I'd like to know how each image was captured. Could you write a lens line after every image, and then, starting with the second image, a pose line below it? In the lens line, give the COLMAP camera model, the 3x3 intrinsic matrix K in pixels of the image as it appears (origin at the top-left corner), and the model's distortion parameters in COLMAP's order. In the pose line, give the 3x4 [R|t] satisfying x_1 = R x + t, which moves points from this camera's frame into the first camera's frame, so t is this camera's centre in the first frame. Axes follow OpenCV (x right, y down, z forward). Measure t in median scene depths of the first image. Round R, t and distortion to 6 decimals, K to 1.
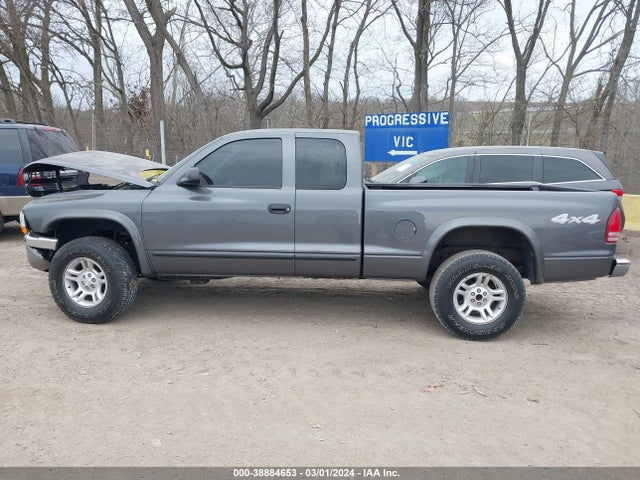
lens RADIAL K [[519.0, 0, 315.2], [0, 519.0, 242.2], [0, 0, 1]] dist [0.016432, -0.015872]
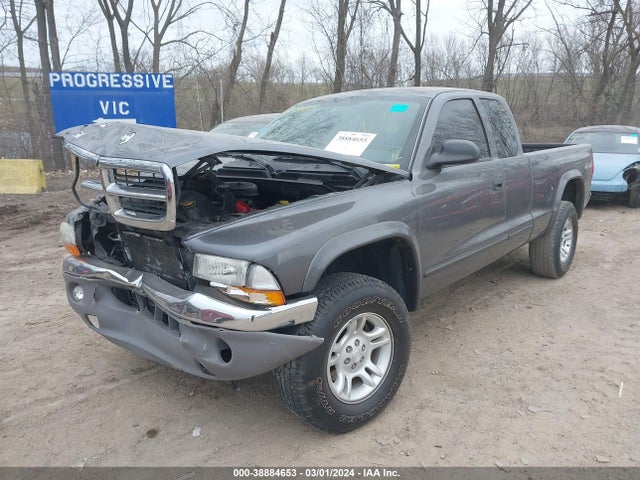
lens RADIAL K [[519.0, 0, 320.8], [0, 519.0, 234.4], [0, 0, 1]] dist [0.016432, -0.015872]
pose [[0.583699, -0.186077, 0.790361, -0.331348], [0.151385, 0.981259, 0.119219, -0.046800], [-0.797733, 0.050061, 0.600929, 0.259589]]
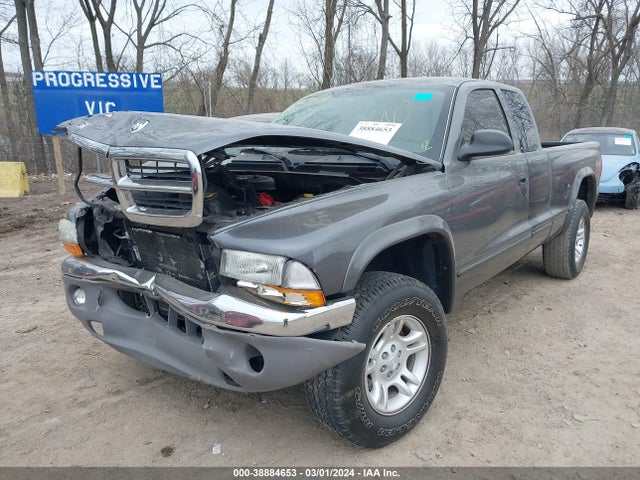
lens RADIAL K [[519.0, 0, 317.9], [0, 519.0, 236.8], [0, 0, 1]] dist [0.016432, -0.015872]
pose [[0.559237, -0.183873, 0.808359, -0.327797], [0.153770, 0.981179, 0.116803, -0.043423], [-0.814622, 0.058981, 0.576986, 0.286118]]
